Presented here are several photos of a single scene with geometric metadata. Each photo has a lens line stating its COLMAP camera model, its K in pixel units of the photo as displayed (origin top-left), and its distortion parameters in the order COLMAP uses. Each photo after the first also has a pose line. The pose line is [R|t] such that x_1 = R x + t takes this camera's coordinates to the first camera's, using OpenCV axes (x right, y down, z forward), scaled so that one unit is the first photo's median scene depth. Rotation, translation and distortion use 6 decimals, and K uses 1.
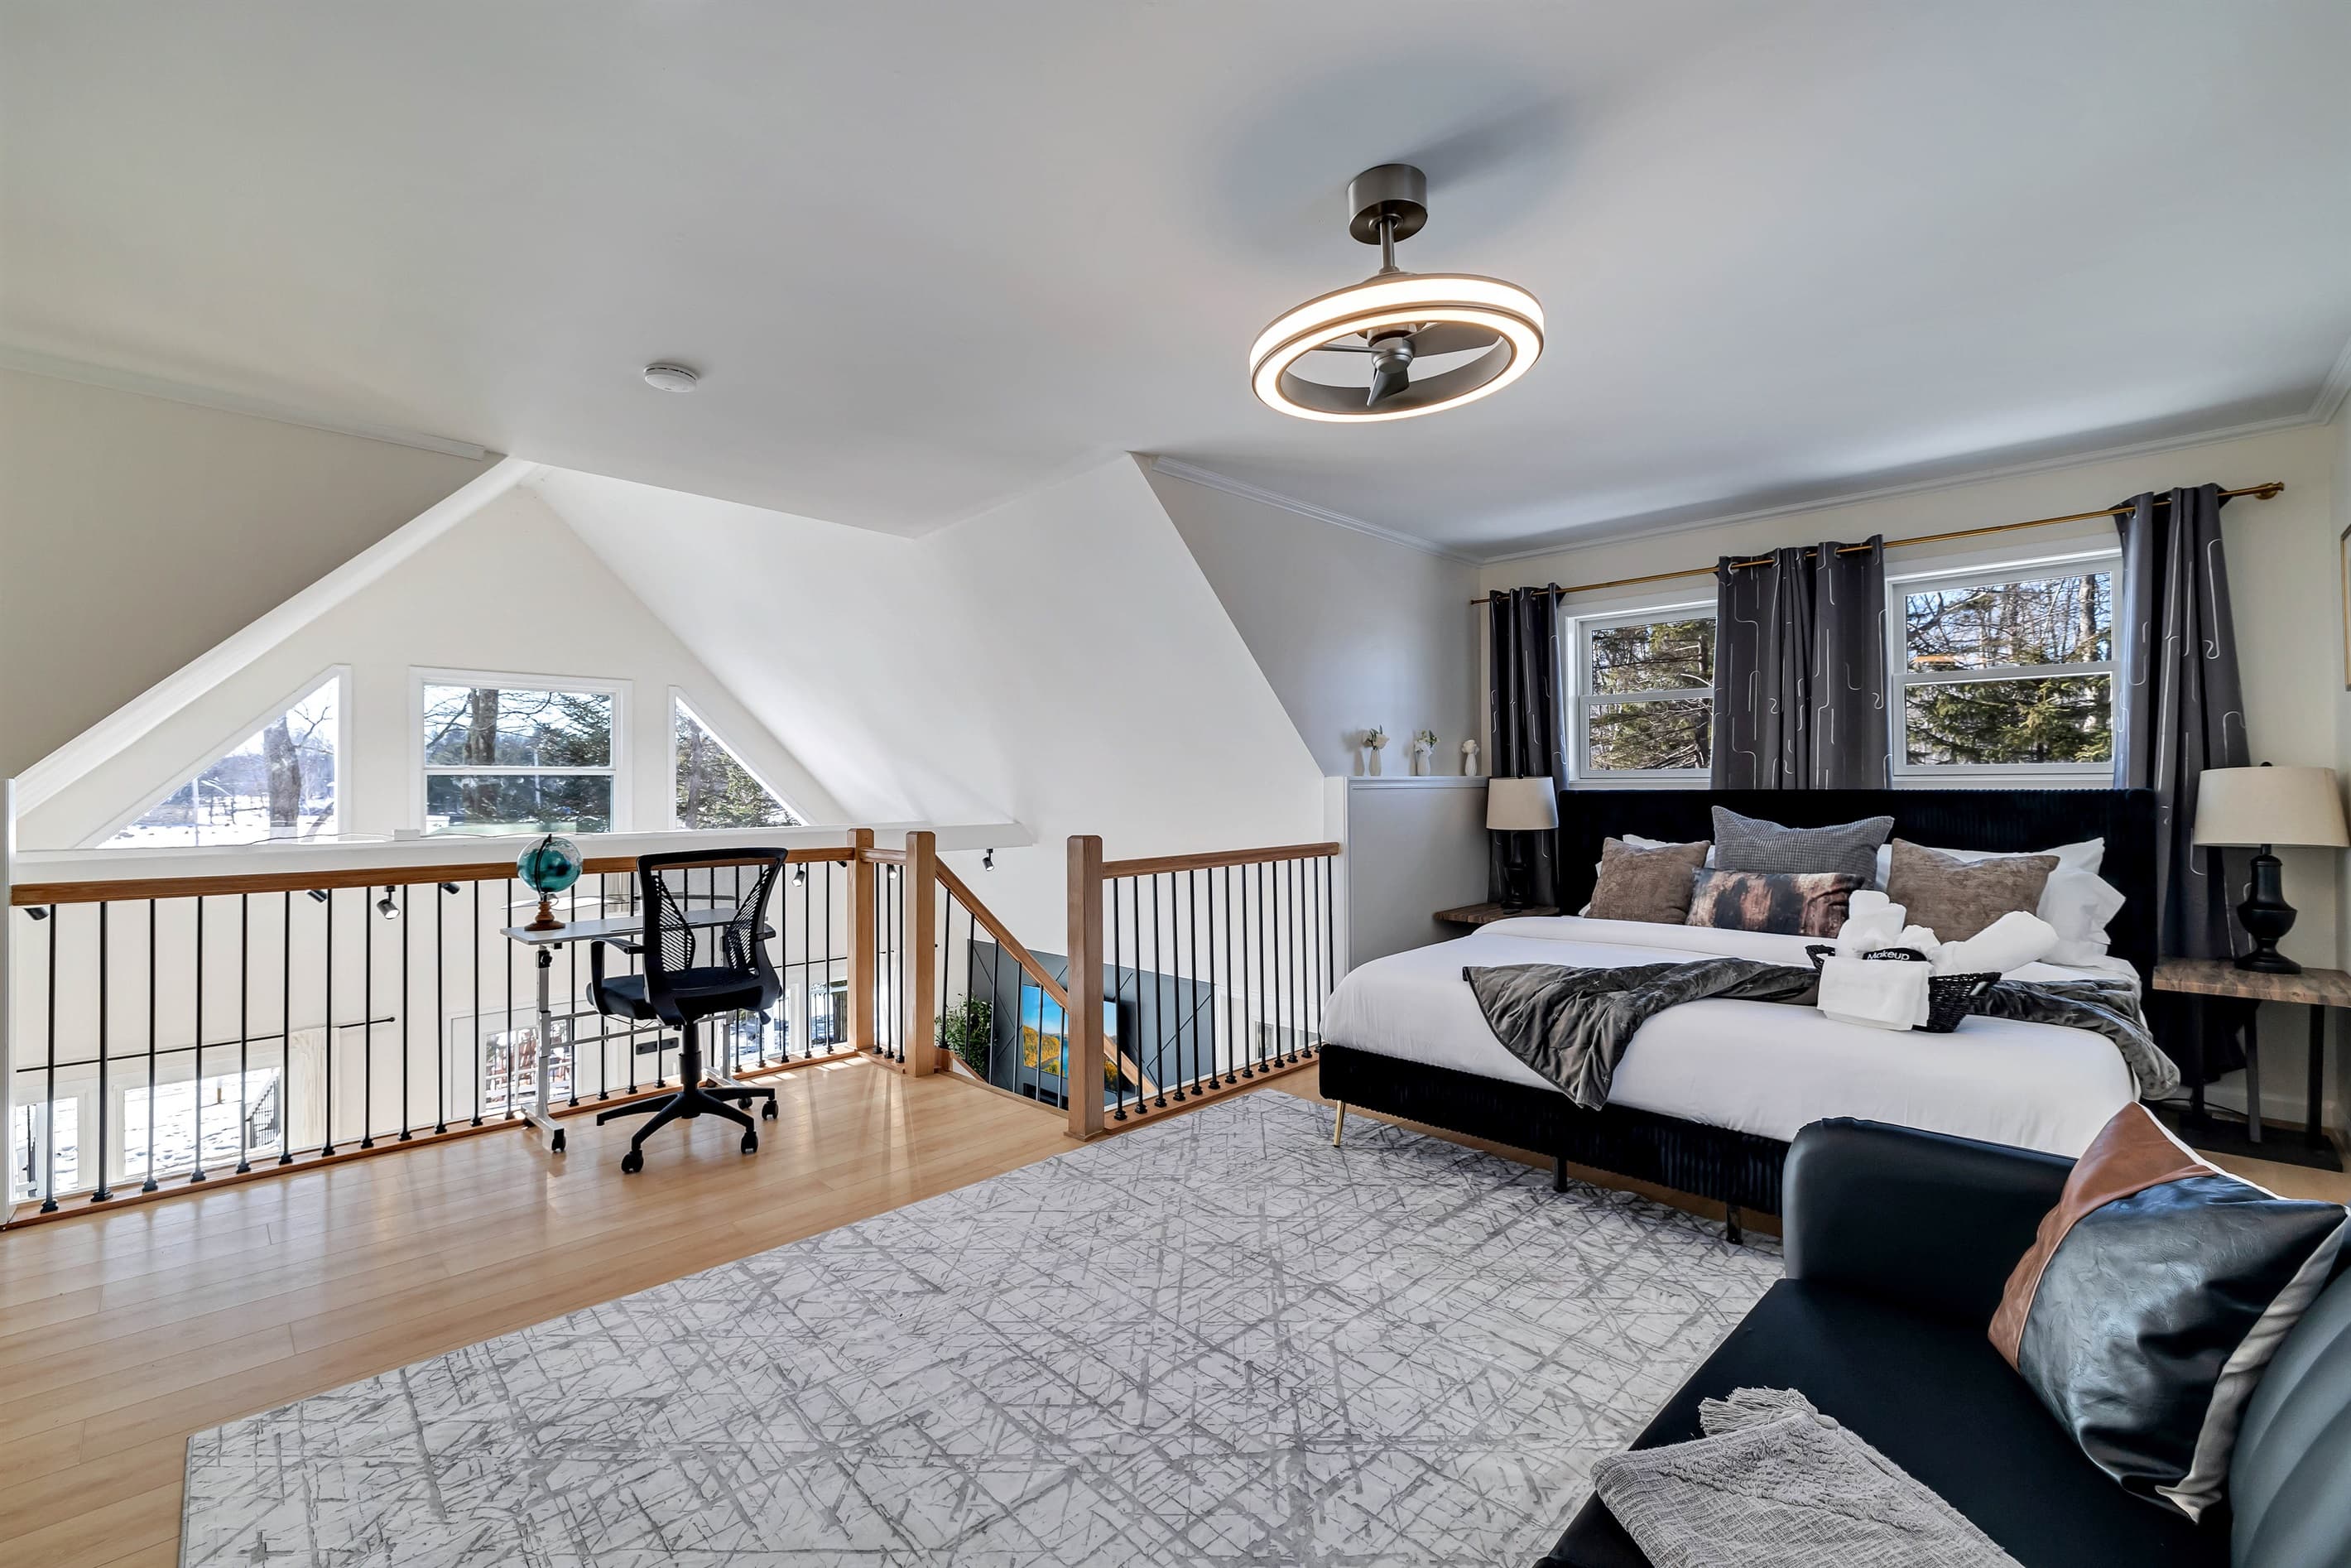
lens RADIAL K [[991.9, 0, 1173.2], [0, 991.9, 779.6], [0, 0, 1]] dist [0.001035, -0.000146]
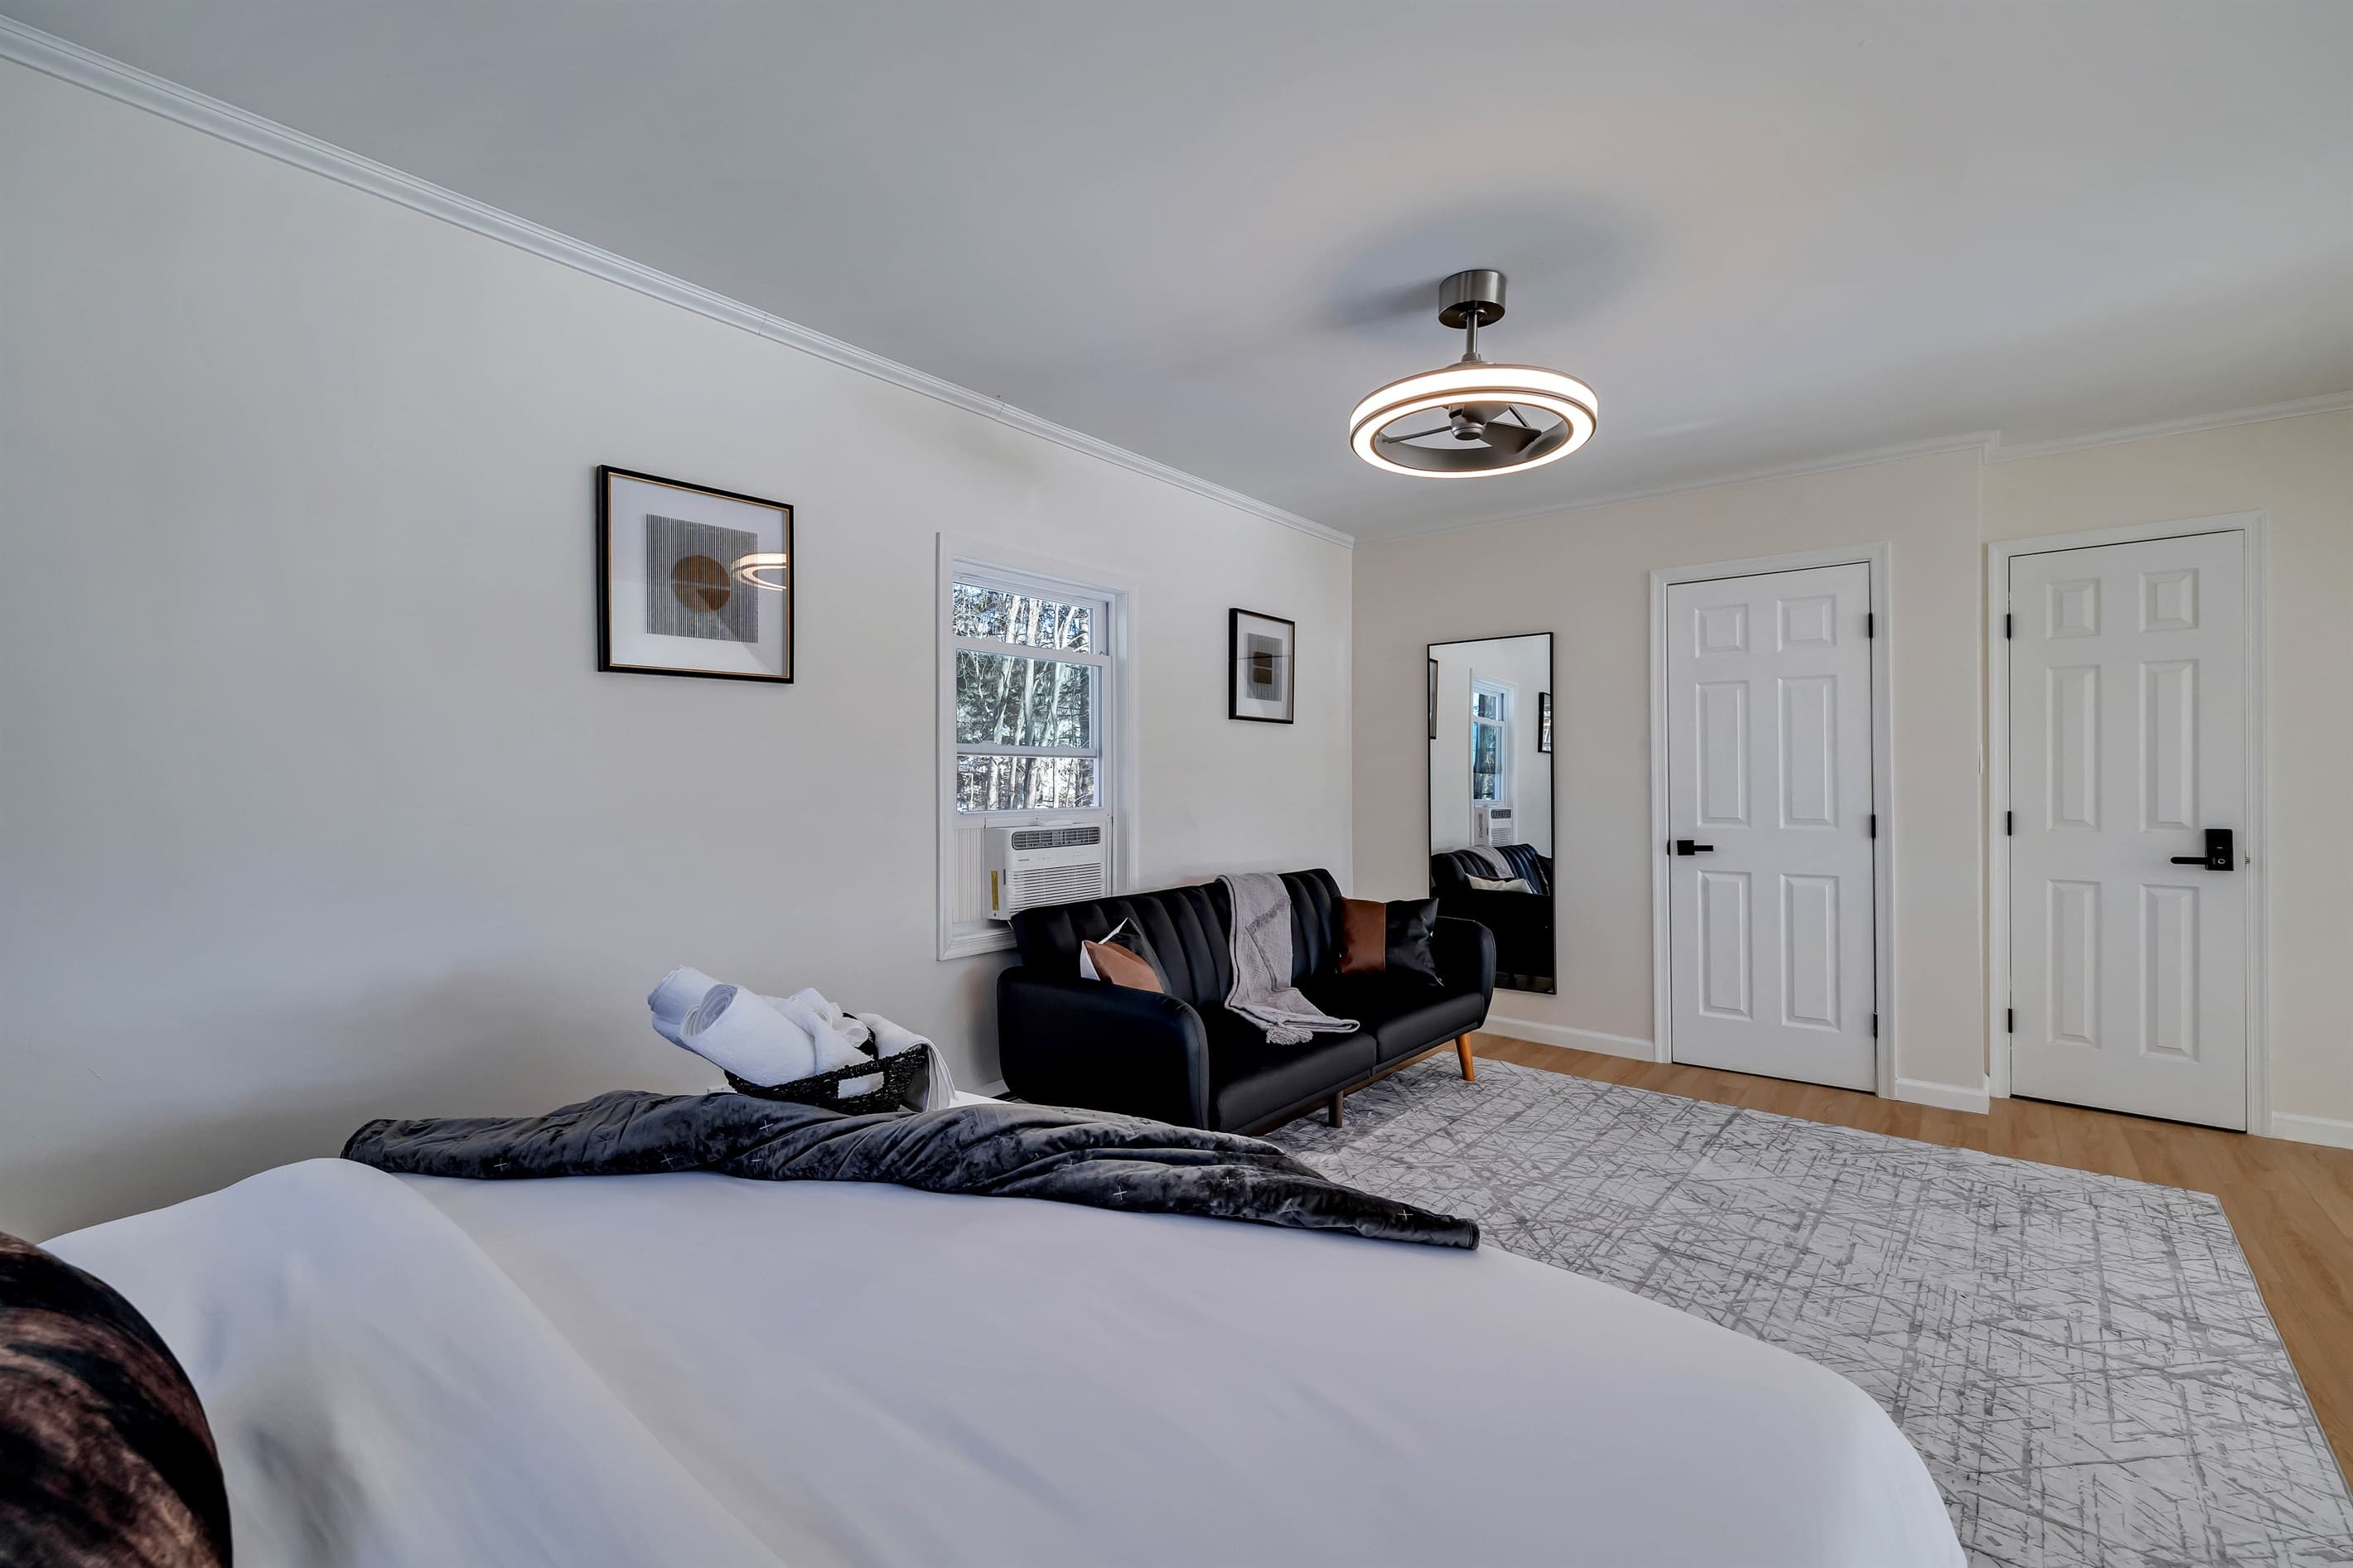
lens RADIAL K [[992.6, 0, 1174.2], [0, 992.6, 779.6], [0, 0, 1]] dist [0.001035, -0.000146]
pose [[-0.994209, 0.011295, -0.106871, 0.557596], [0.012106, 0.999903, -0.006949, 0.004956], [0.106782, -0.008203, -0.994249, 1.695555]]
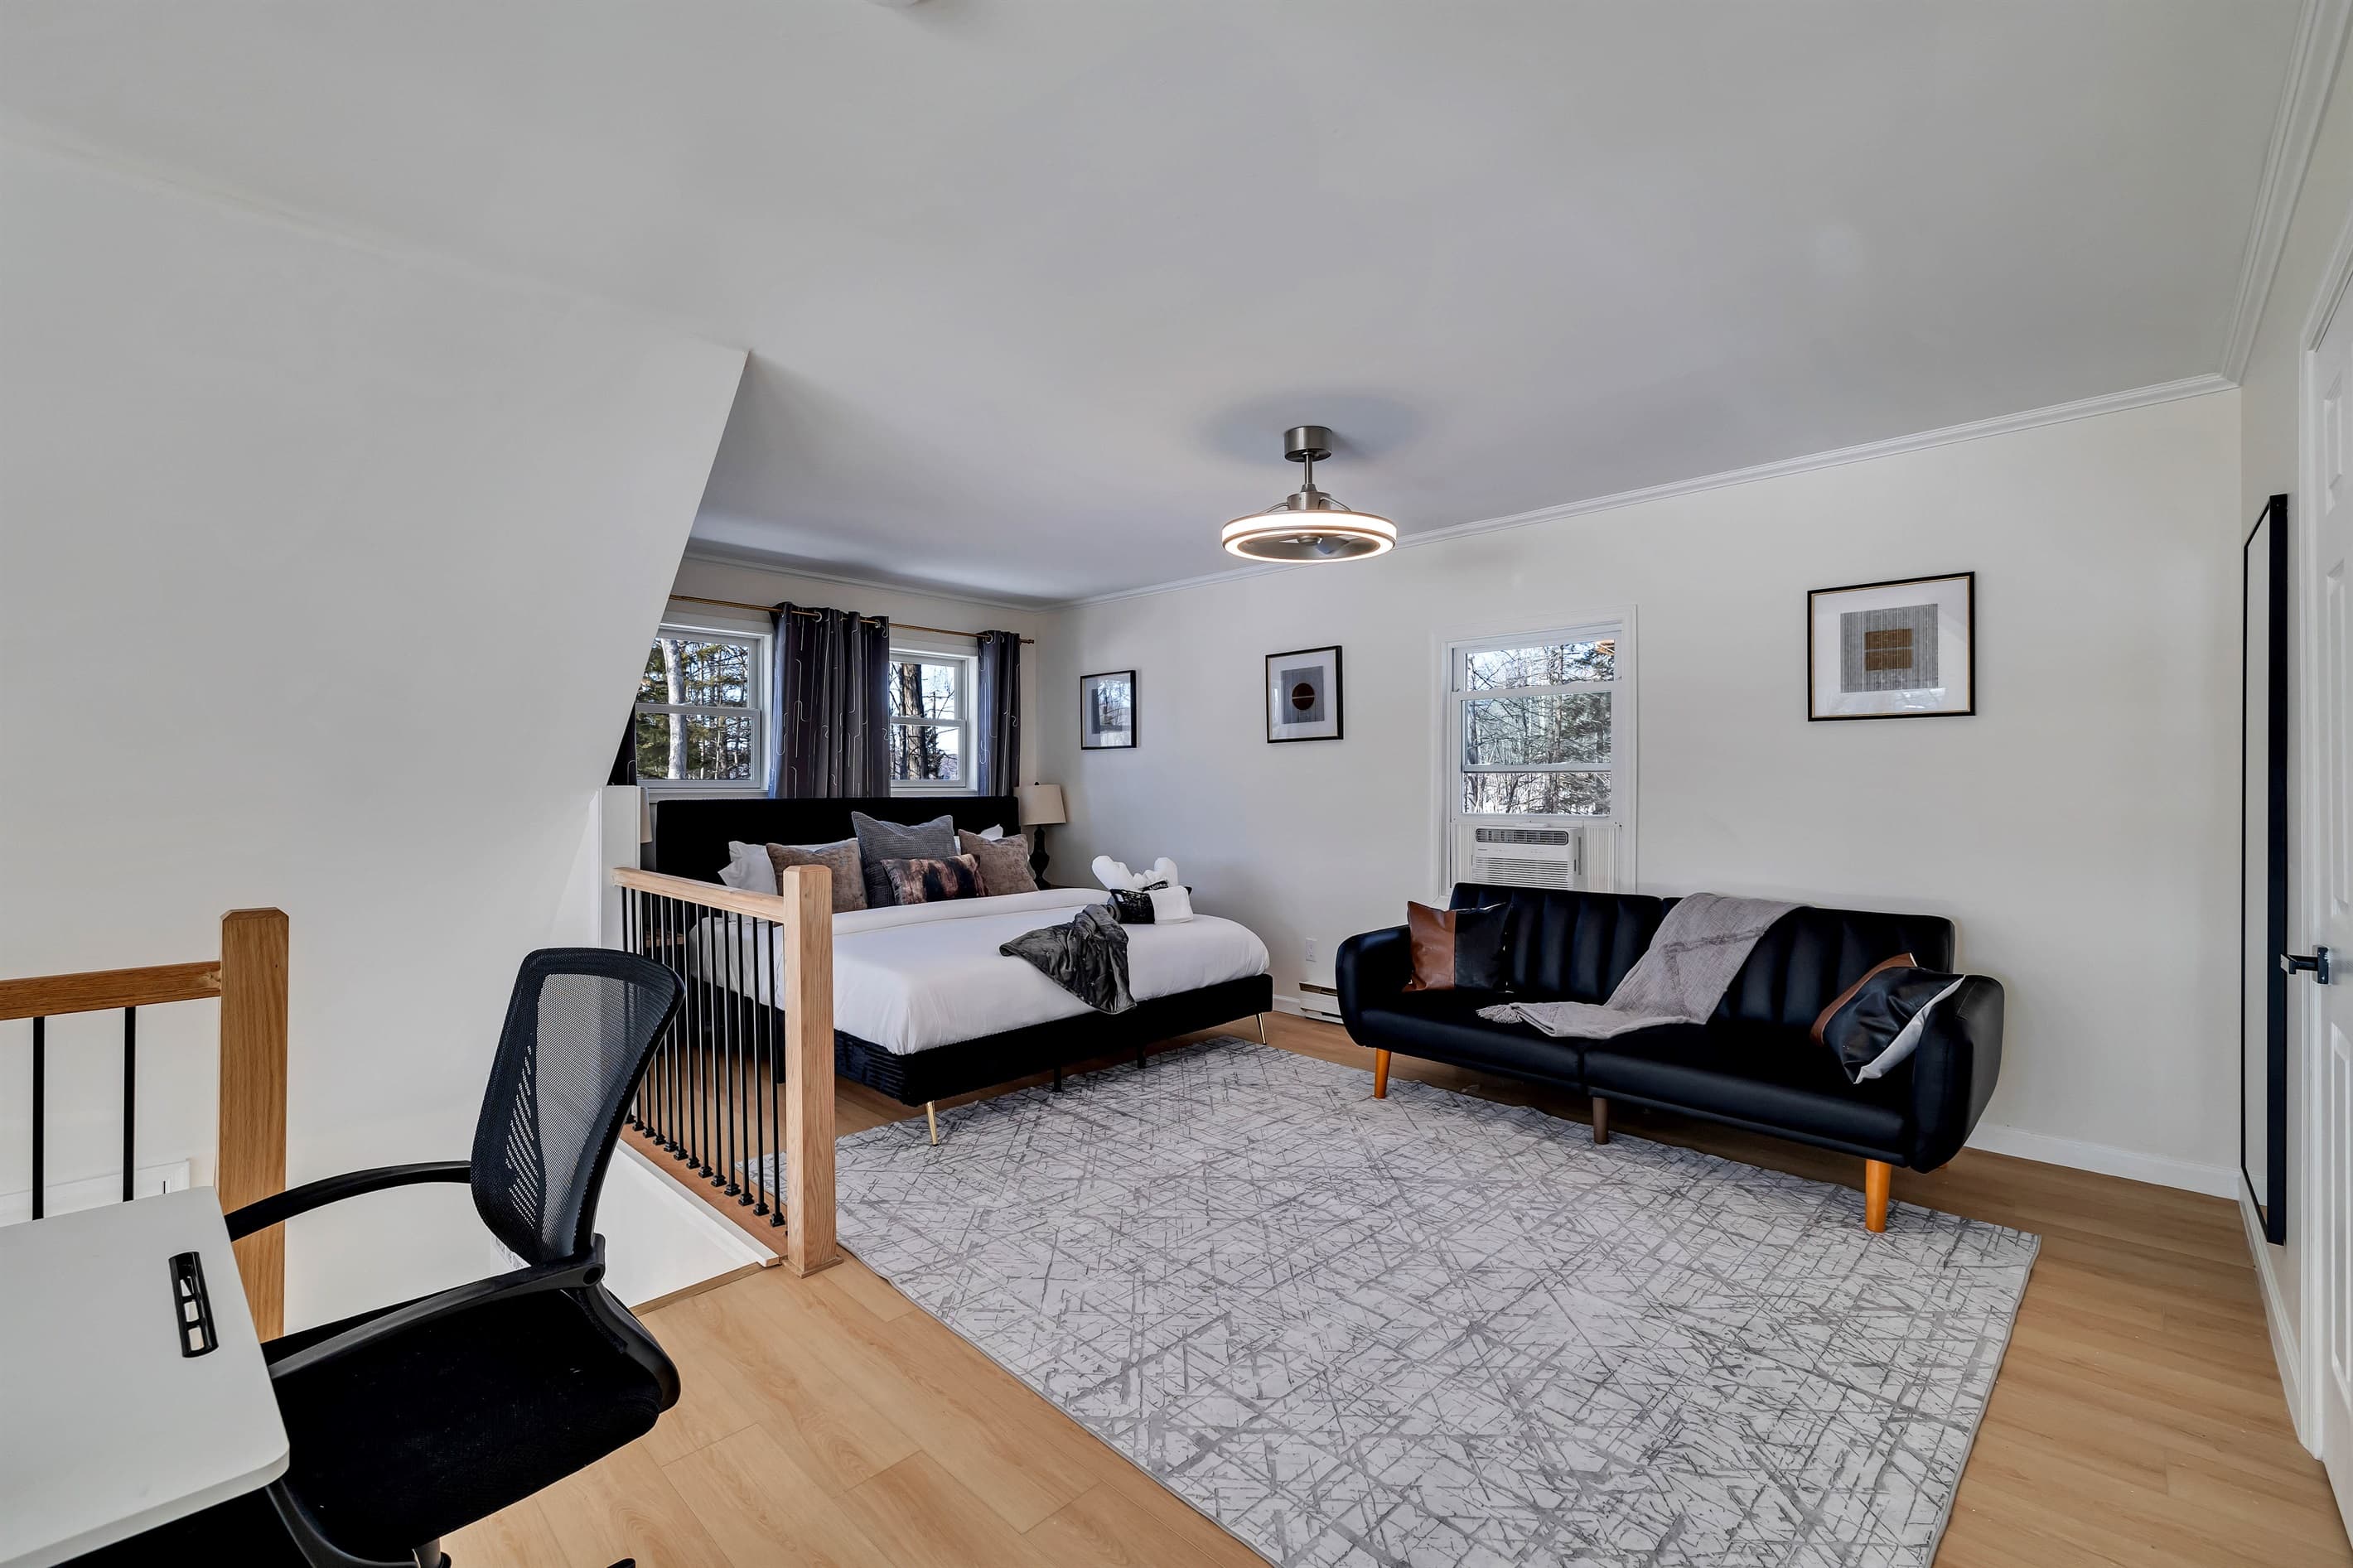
lens RADIAL K [[992.6, 0, 1174.2], [0, 992.6, 779.6], [0, 0, 1]] dist [0.001035, -0.000146]
pose [[-0.020716, 0.013156, 0.999699, -1.118805], [-0.006328, 0.999892, -0.013289, 0.000898], [-0.999765, -0.006601, -0.020630, 0.985814]]
